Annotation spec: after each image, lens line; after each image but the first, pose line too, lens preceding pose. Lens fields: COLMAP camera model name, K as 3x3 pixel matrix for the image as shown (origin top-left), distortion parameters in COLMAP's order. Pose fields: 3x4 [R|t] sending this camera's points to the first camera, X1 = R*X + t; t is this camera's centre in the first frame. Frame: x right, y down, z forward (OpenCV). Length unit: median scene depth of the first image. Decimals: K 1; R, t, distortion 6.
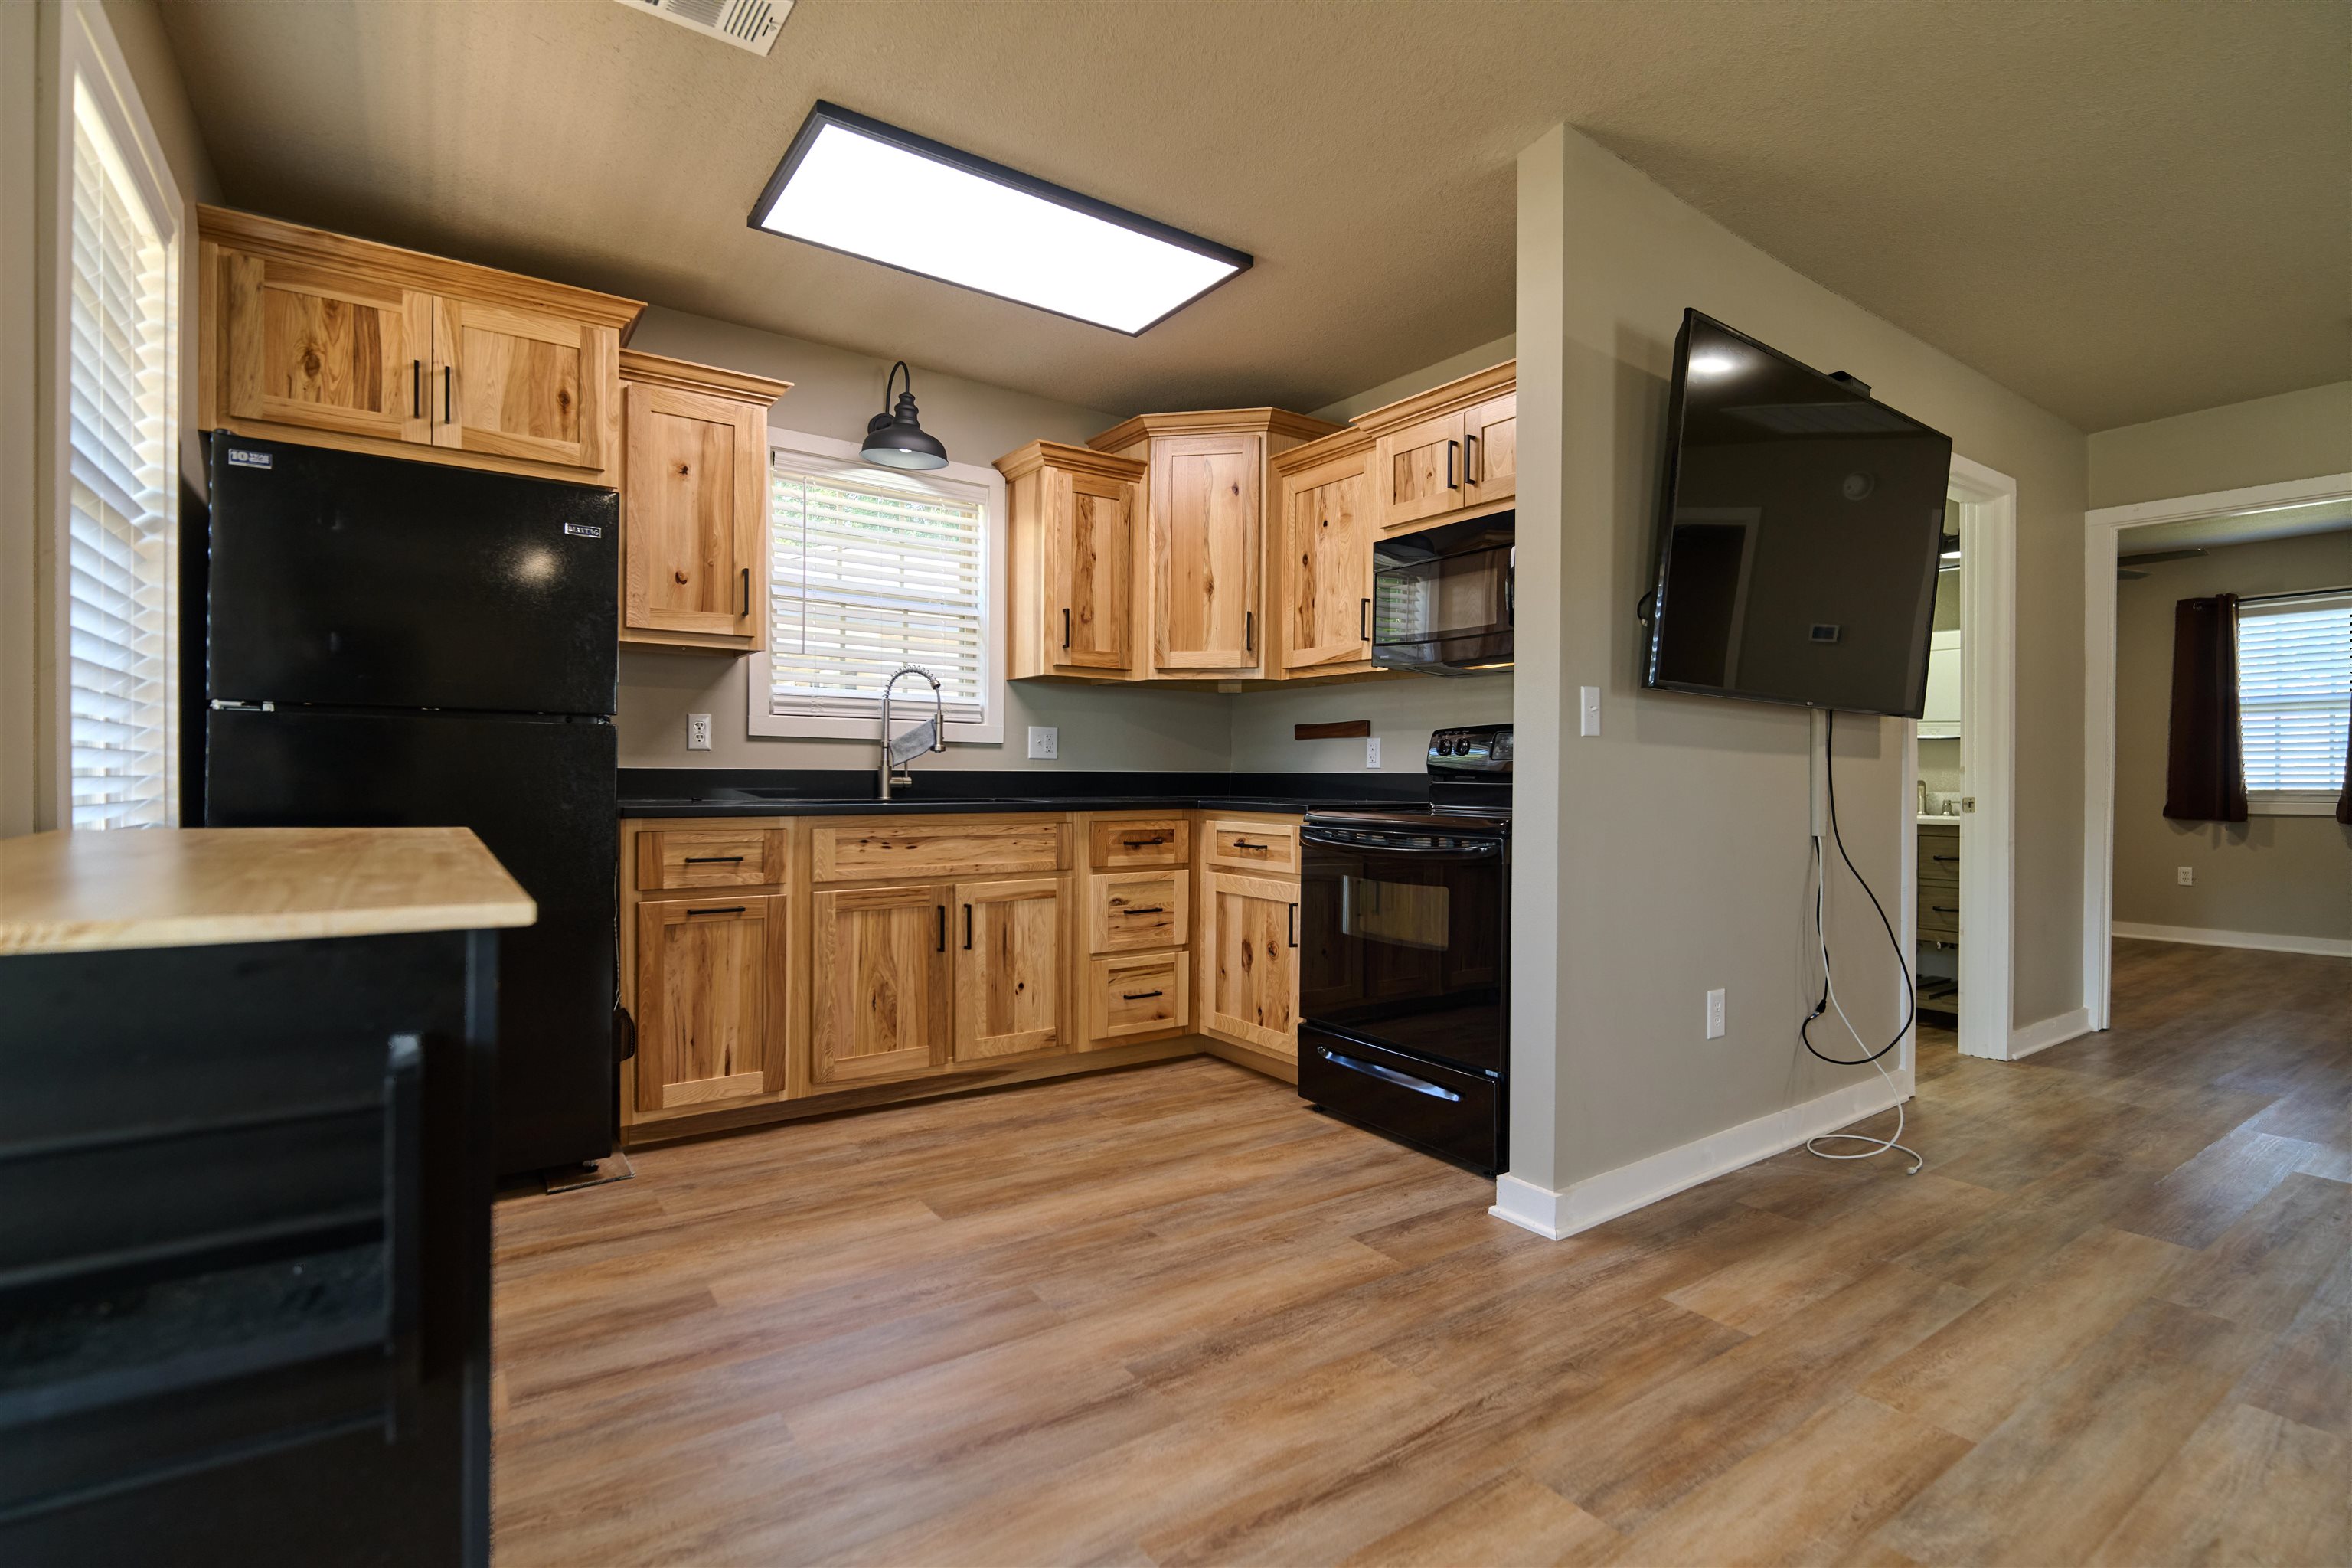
lens RADIAL K [[1088.9, 0, 1182.5], [0, 1088.9, 772.3], [0, 0, 1]] dist [0.000311, -0.003554]
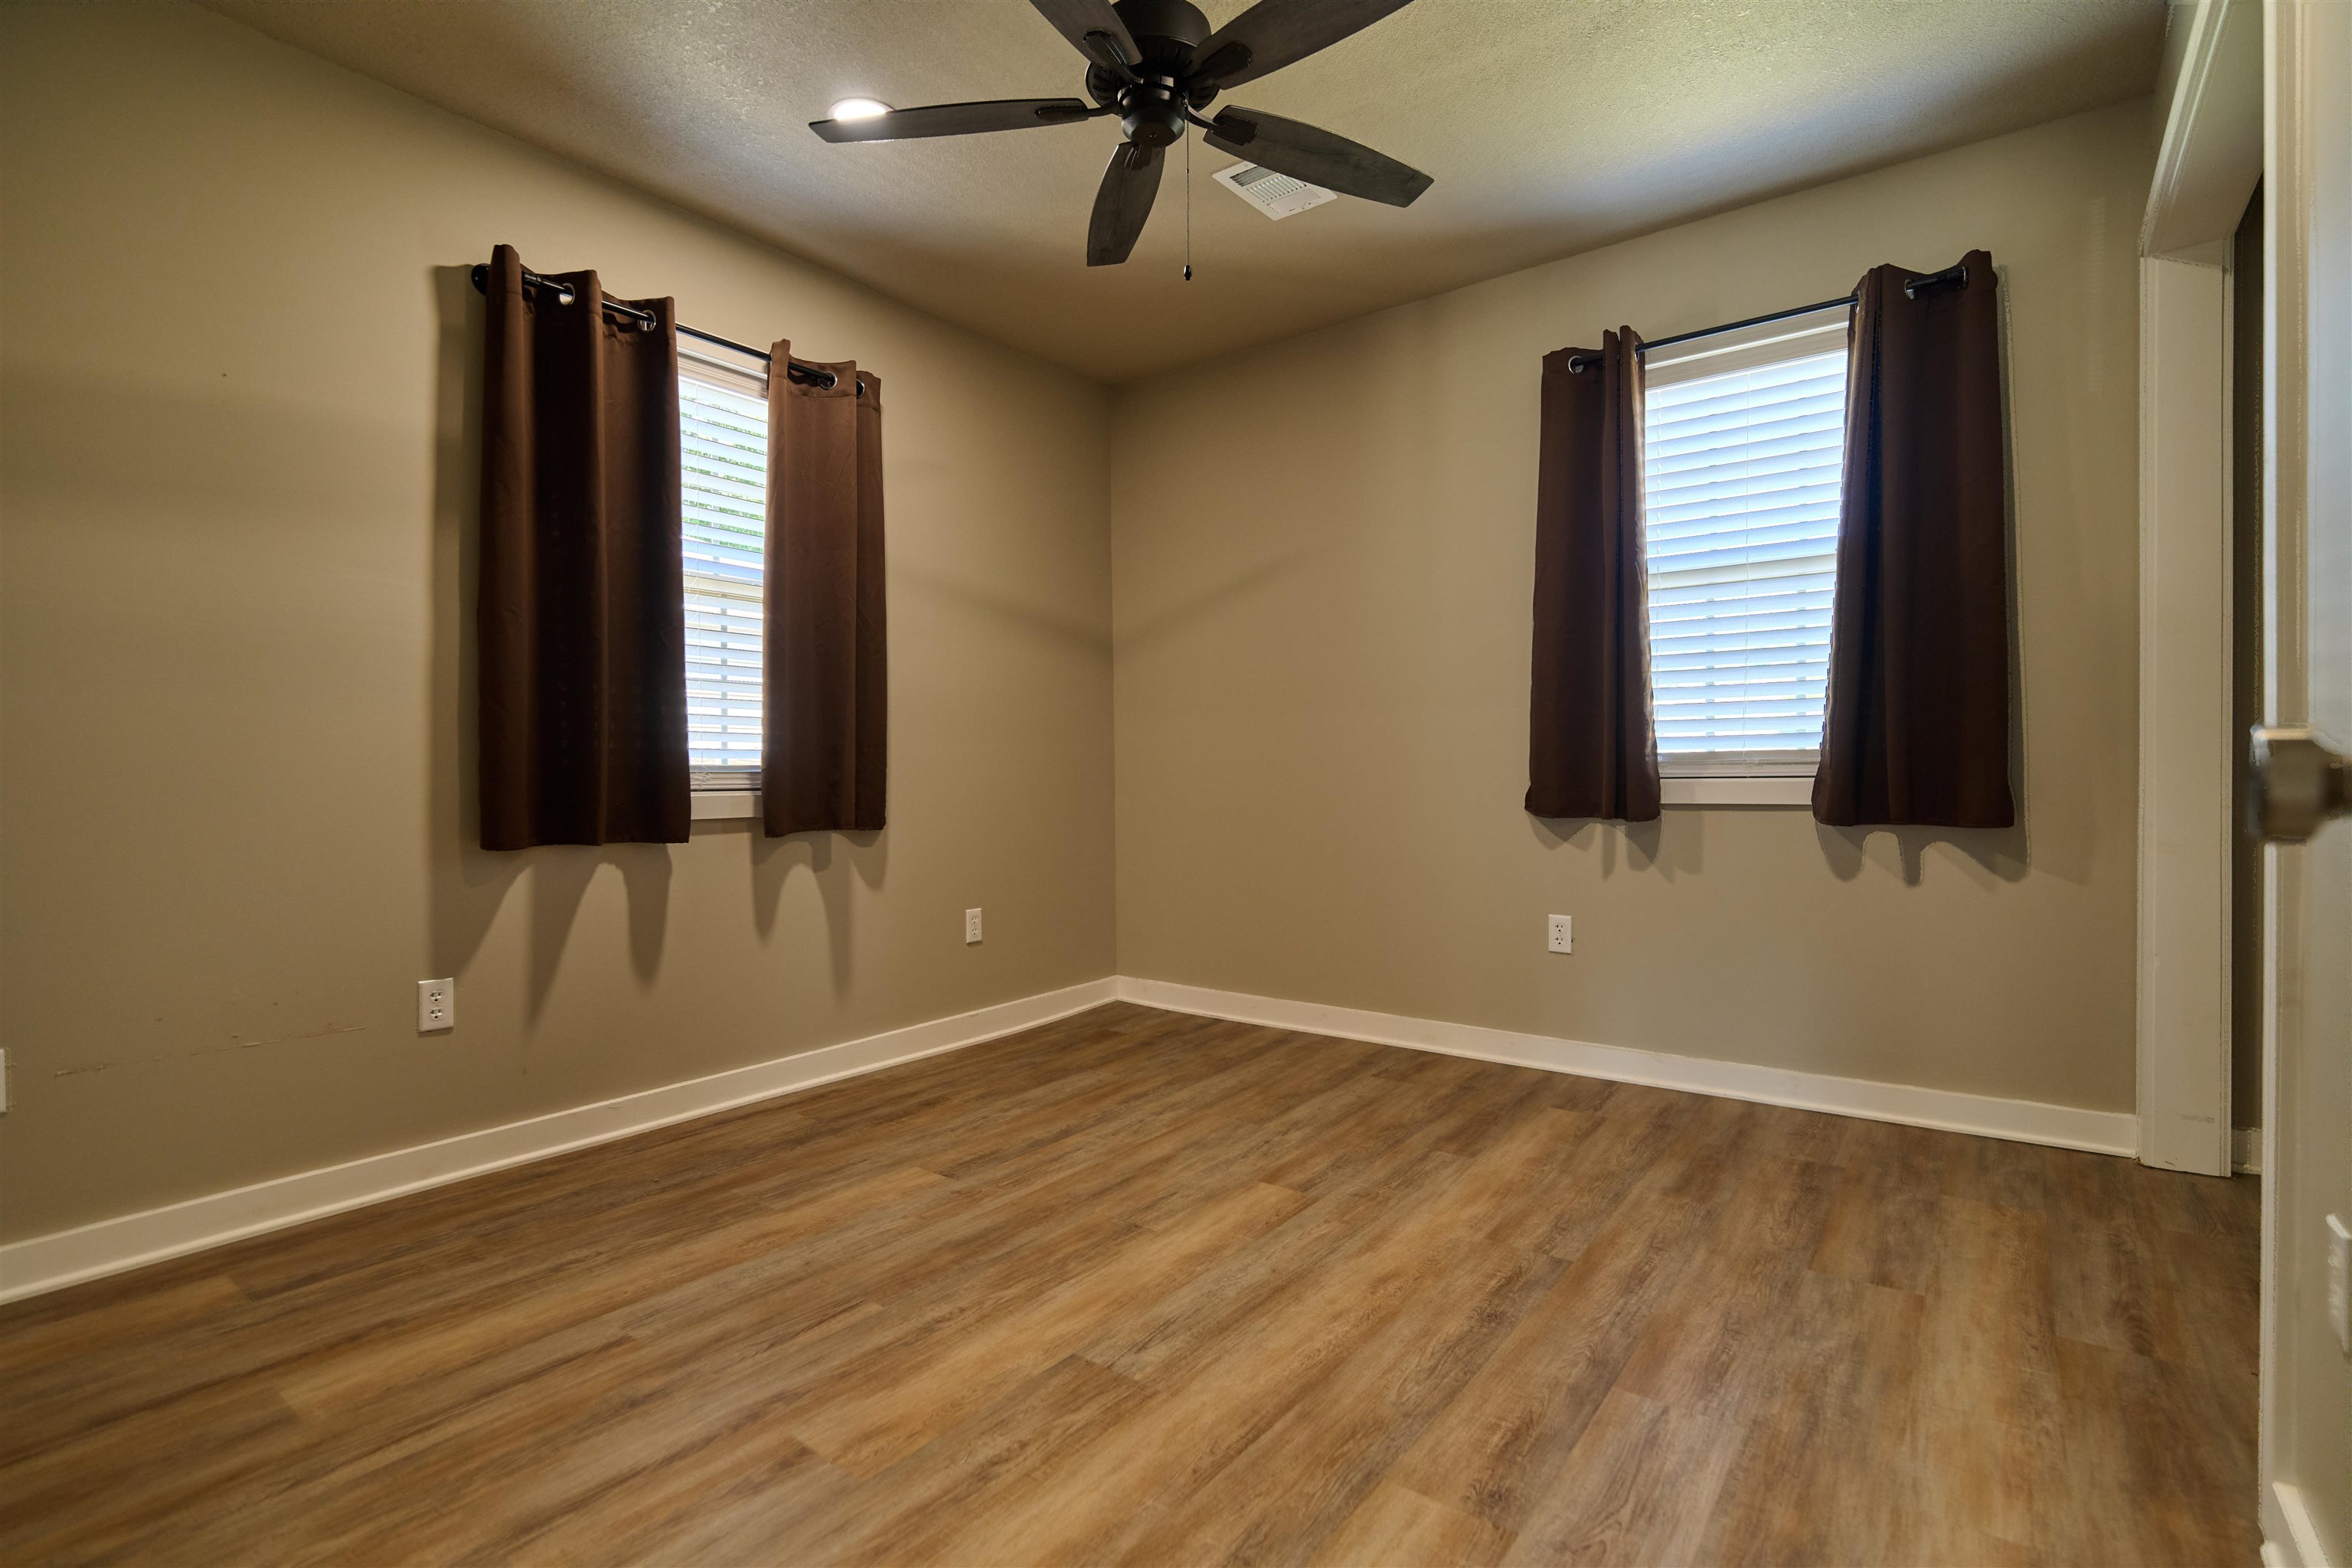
lens RADIAL K [[1088.9, 0, 1187.4], [0, 1088.9, 778.8], [0, 0, 1]] dist [0.000311, -0.003554]
pose [[0.956553, -0.011957, 0.291313, 0.644577], [0.007899, 0.999855, 0.015103, 0.018679], [-0.291452, -0.012145, 0.956508, 0.604621]]
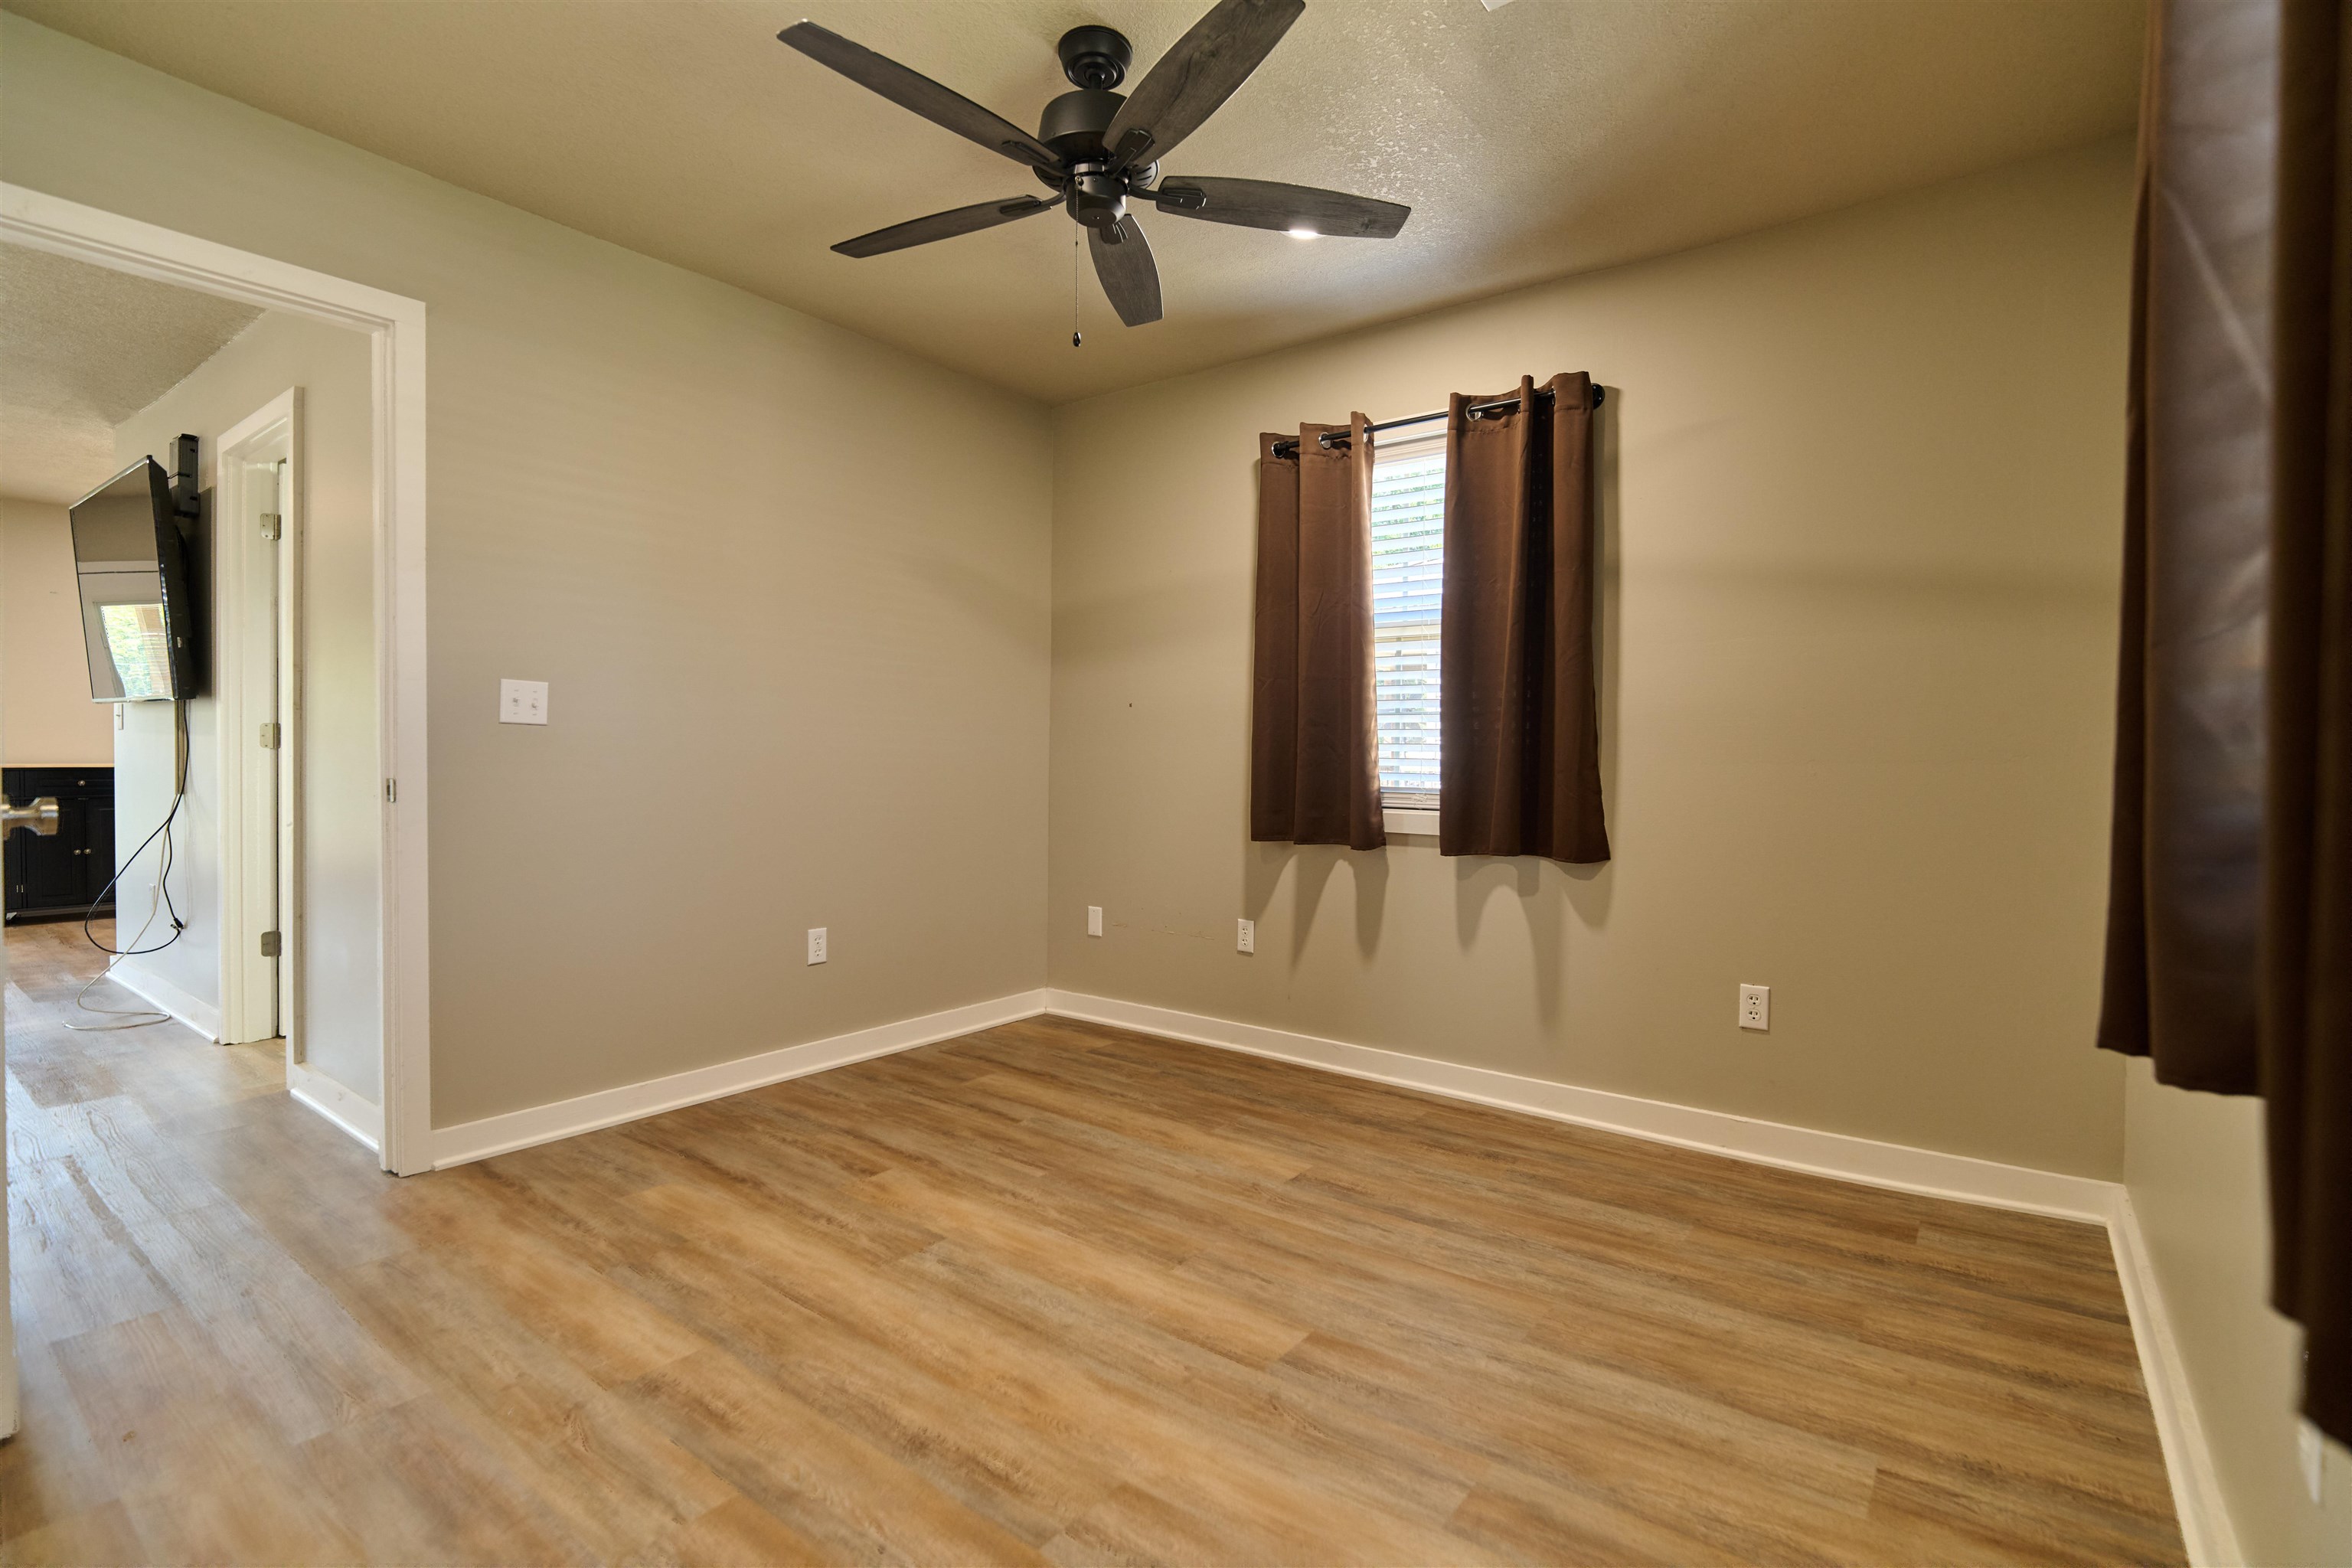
lens RADIAL K [[1088.9, 0, 1166.5], [0, 1088.9, 765.5], [0, 0, 1]] dist [0.000311, -0.003554]
pose [[0.275729, 0.003540, -0.961229, 1.053971], [-0.004543, 0.999987, 0.002379, 0.007491], [0.961225, 0.003711, 0.275742, 0.835277]]
